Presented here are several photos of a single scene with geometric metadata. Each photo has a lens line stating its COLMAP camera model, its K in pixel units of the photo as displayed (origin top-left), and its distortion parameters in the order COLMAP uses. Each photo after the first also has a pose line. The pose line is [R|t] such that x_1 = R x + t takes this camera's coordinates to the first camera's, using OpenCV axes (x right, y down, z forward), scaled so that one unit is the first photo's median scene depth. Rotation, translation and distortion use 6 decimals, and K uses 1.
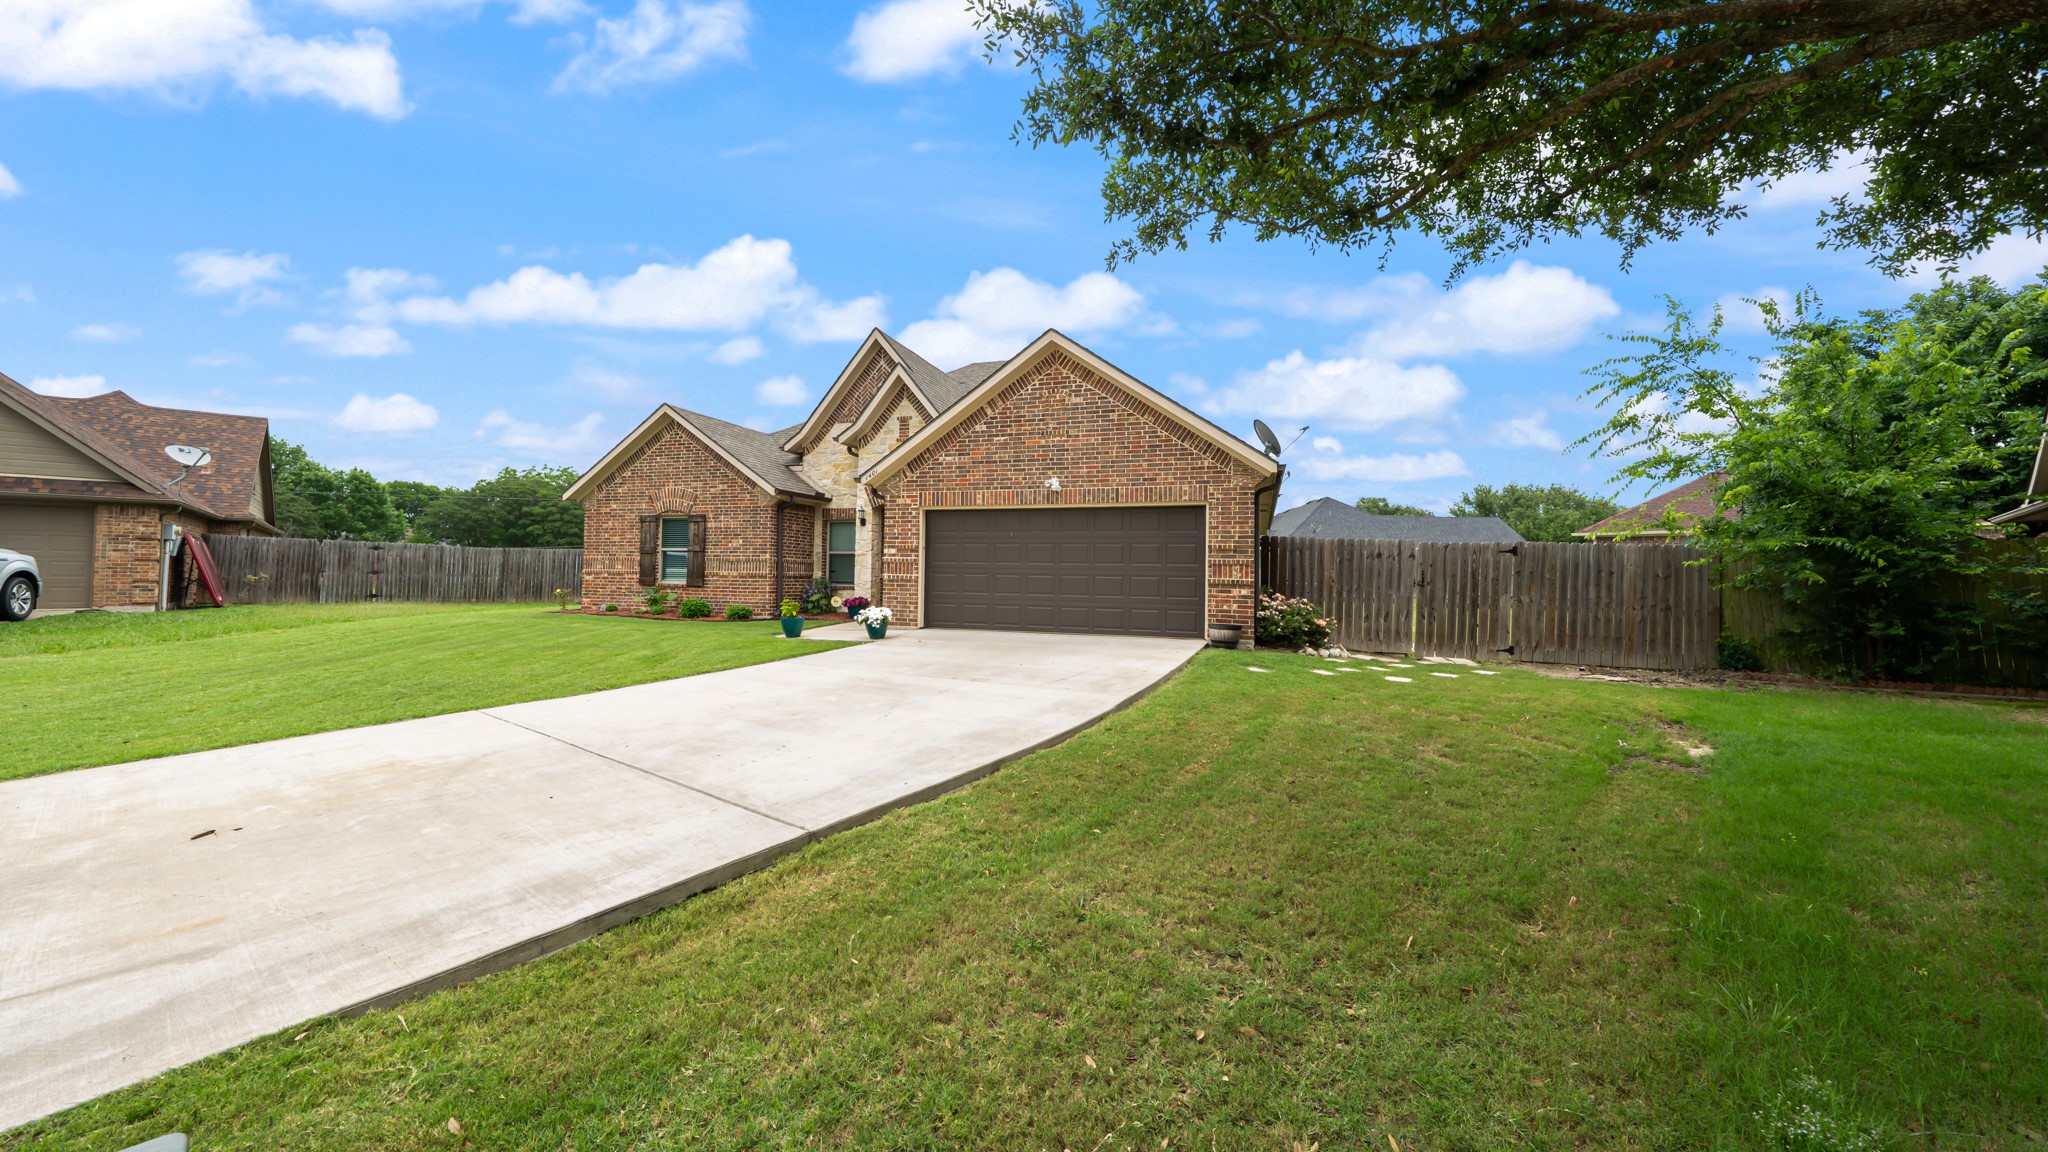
lens RADIAL K [[730.4, 0, 1023.7], [0, 730.4, 555.1], [0, 0, 1]] dist [-0.002865, -0.000128]
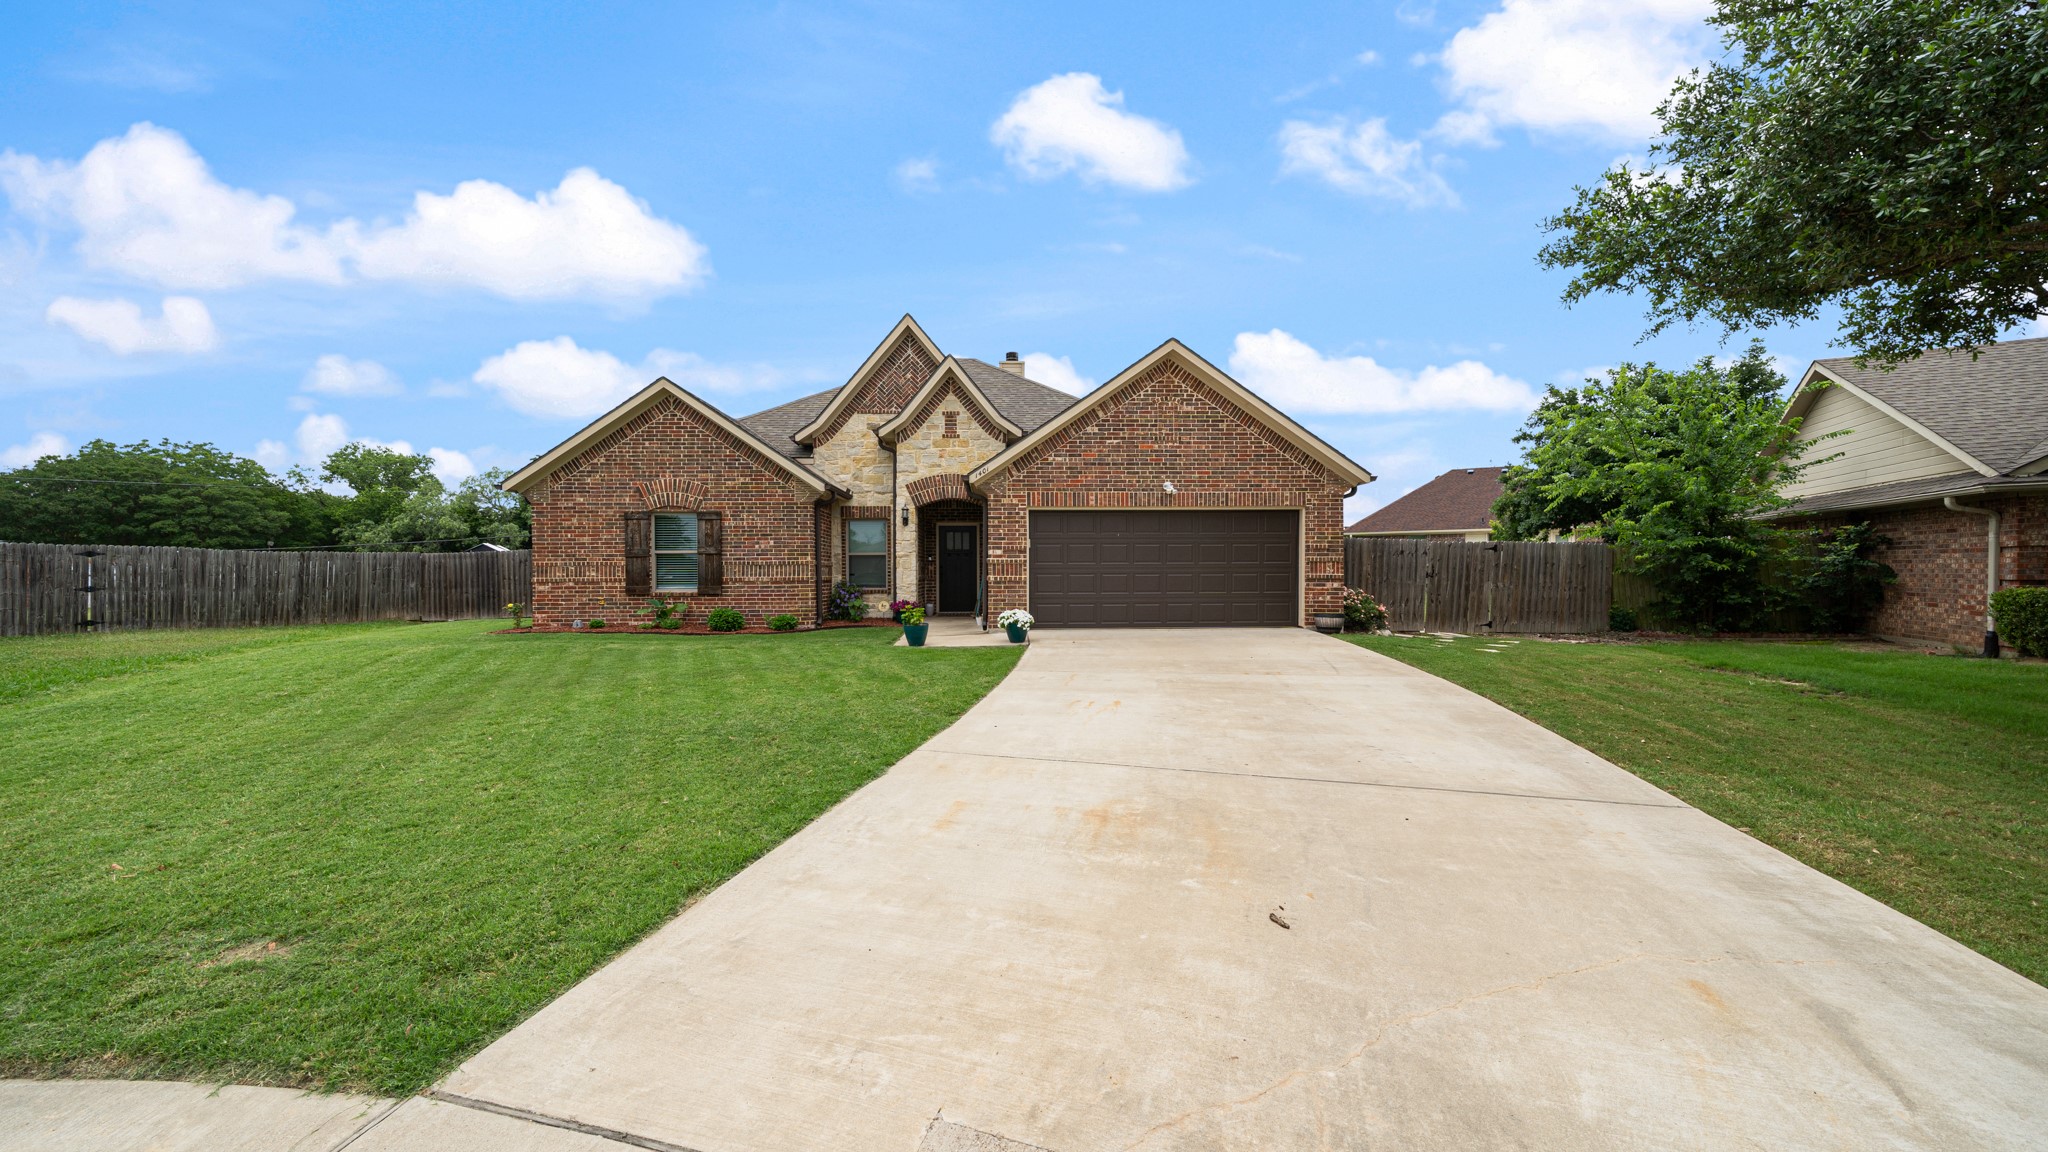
lens RADIAL K [[699.7, 0, 1025.3], [0, 699.7, 582.8], [0, 0, 1]] dist [-0.005711, -0.000092]
pose [[0.934045, -0.023817, 0.356361, -0.490252], [0.008504, 0.998974, 0.044475, -0.006028], [-0.357054, -0.038511, 0.933289, 0.119146]]
